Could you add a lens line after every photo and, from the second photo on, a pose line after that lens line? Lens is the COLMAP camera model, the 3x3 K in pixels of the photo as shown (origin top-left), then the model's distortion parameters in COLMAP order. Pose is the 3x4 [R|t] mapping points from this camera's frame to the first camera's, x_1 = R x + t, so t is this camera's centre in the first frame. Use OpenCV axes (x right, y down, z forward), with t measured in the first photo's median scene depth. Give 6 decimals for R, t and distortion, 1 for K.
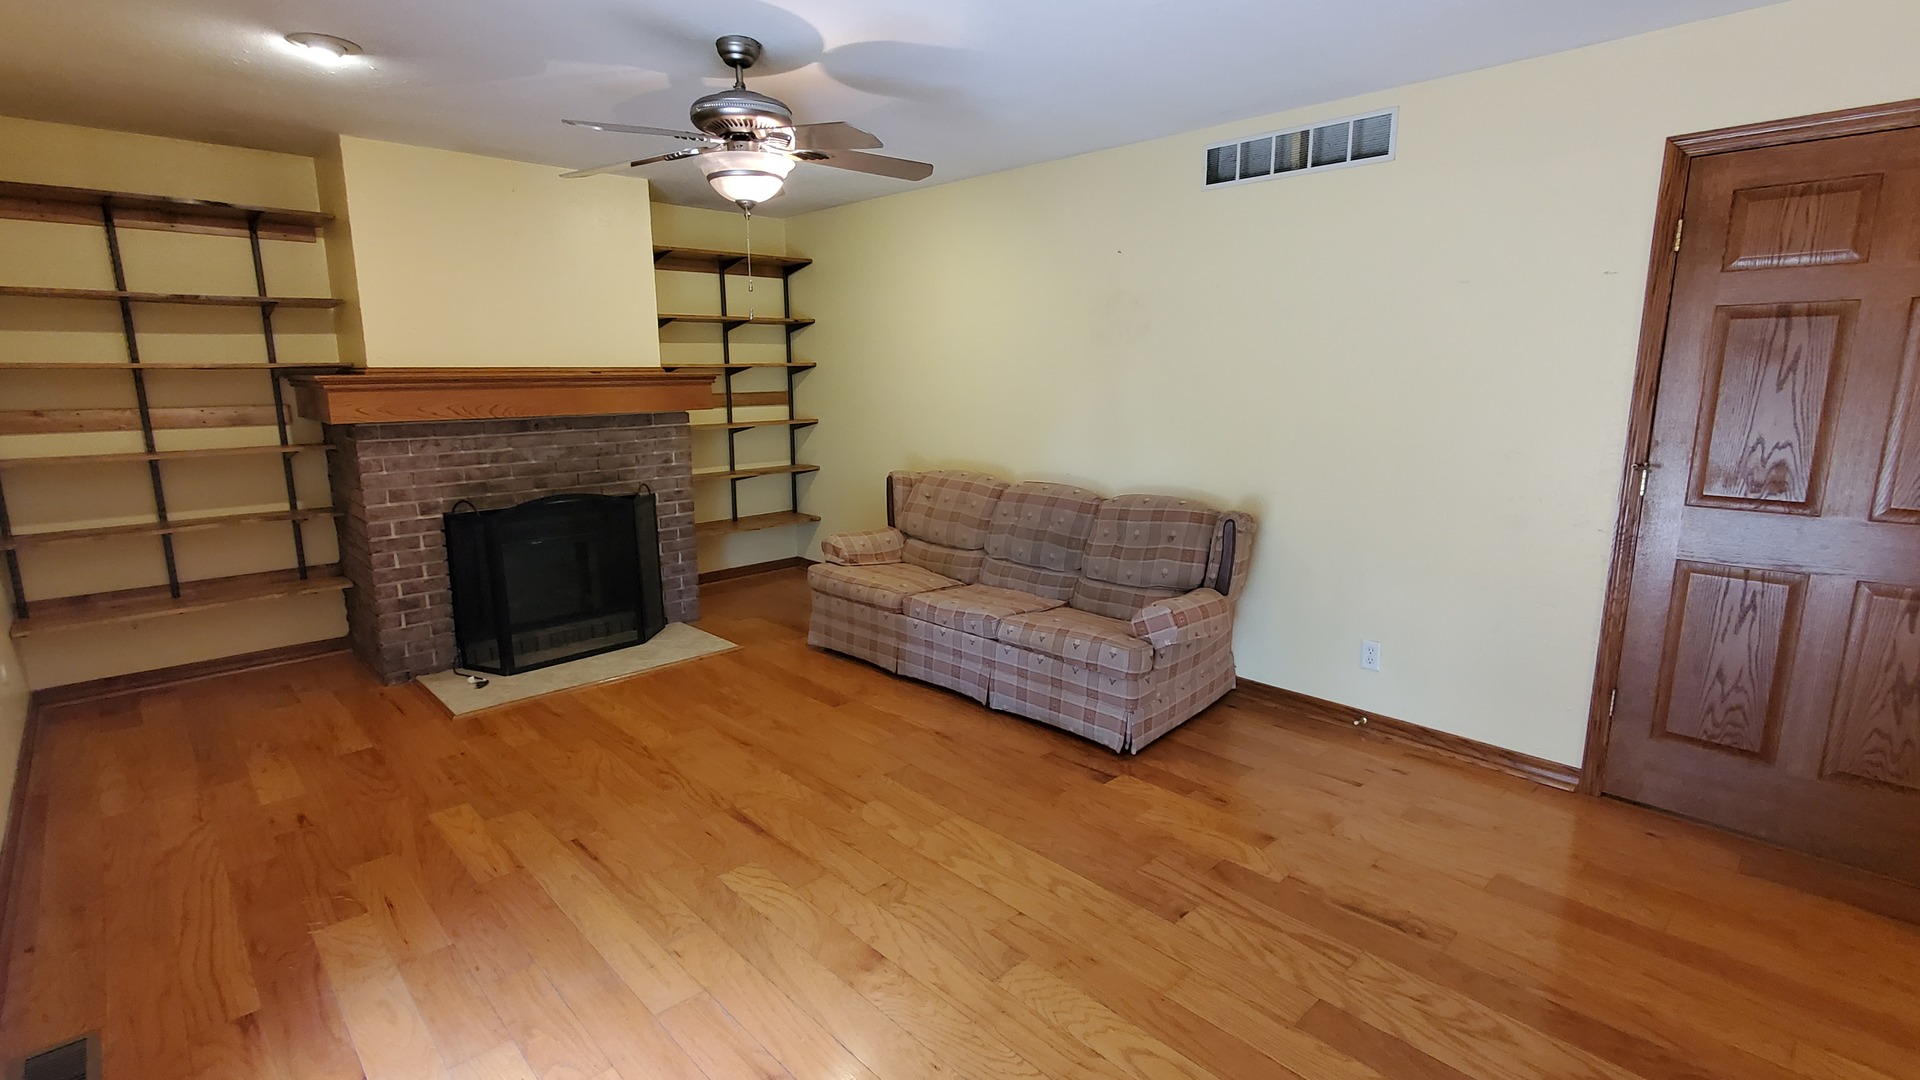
lens RADIAL K [[896.5, 0, 958.1], [0, 896.5, 539.8], [0, 0, 1]] dist [0.000123, 0.000318]
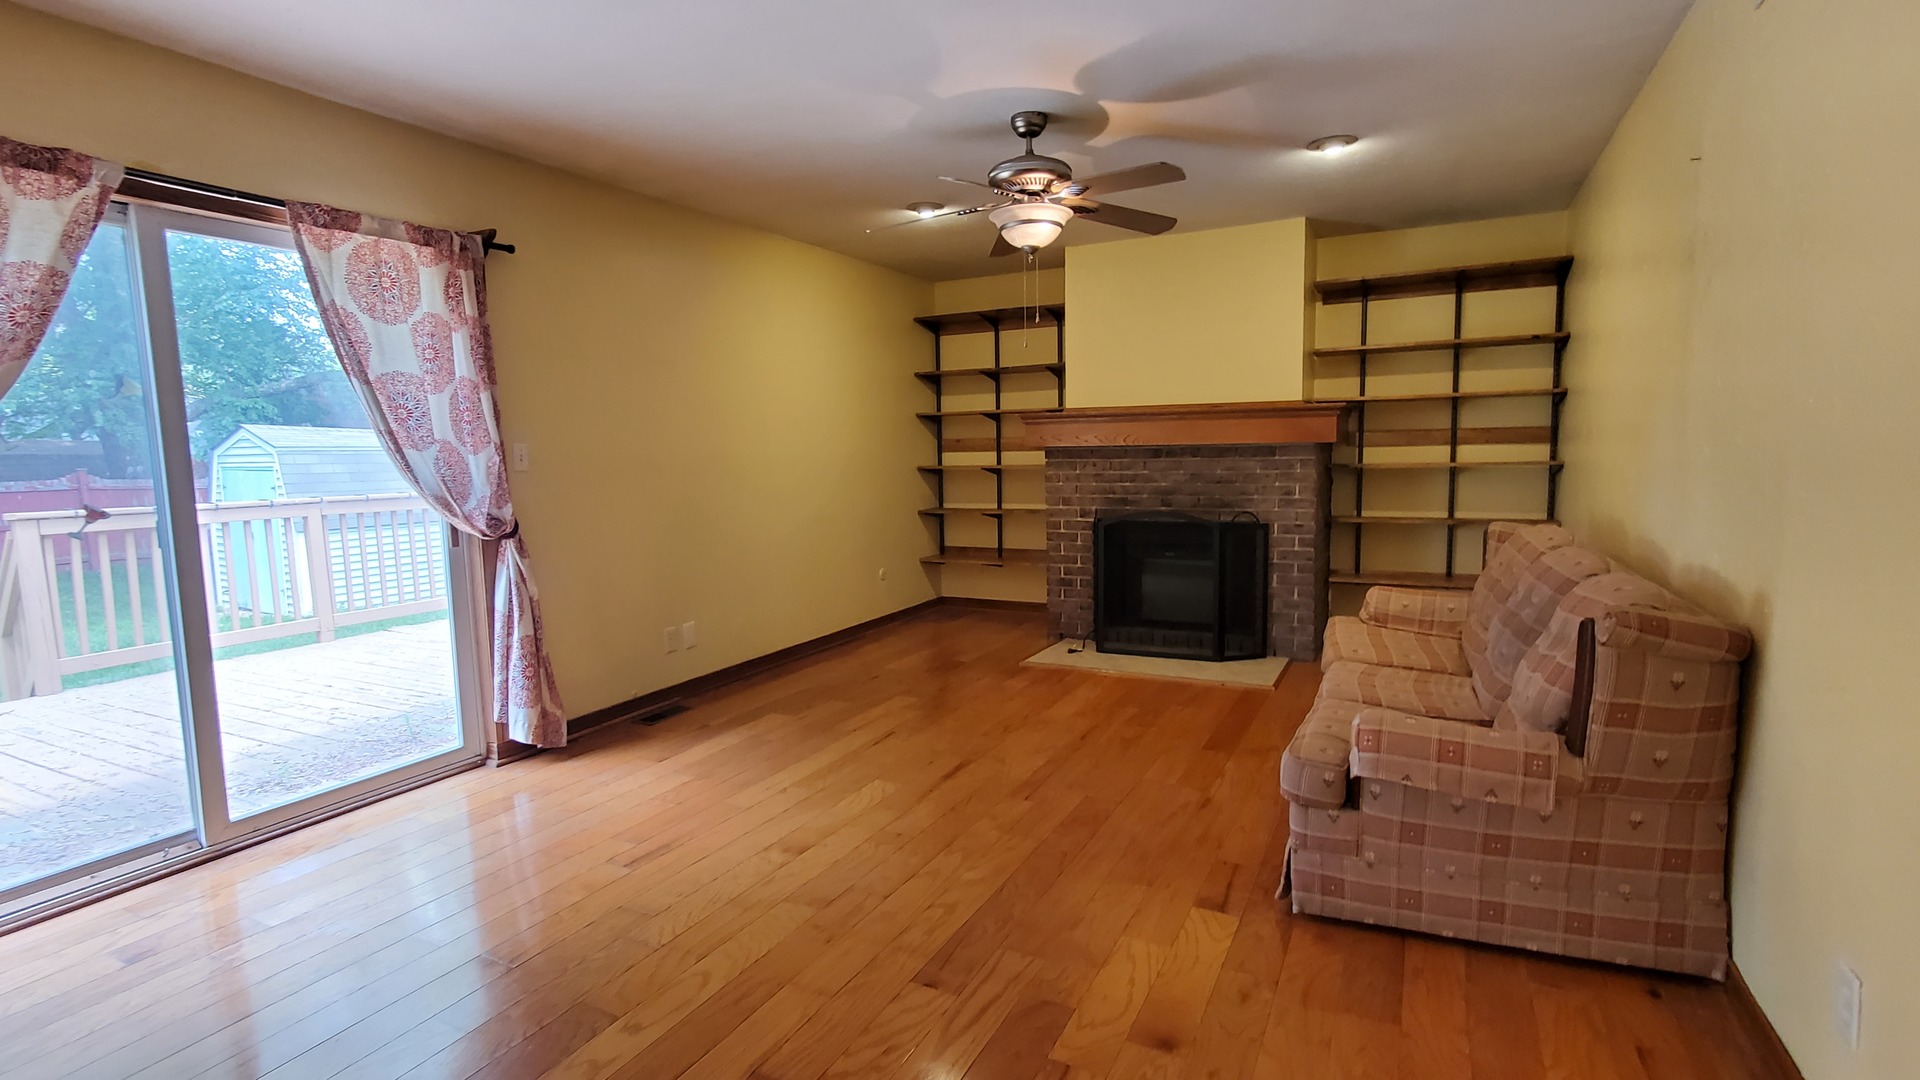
lens RADIAL K [[896.5, 0, 958.1], [0, 896.5, 539.8], [0, 0, 1]] dist [0.000123, 0.000318]
pose [[0.322987, 0.098678, -0.941245, 0.592768], [-0.163086, 0.985475, 0.047352, -0.028472], [0.932246, 0.138210, 0.334388, 0.391217]]
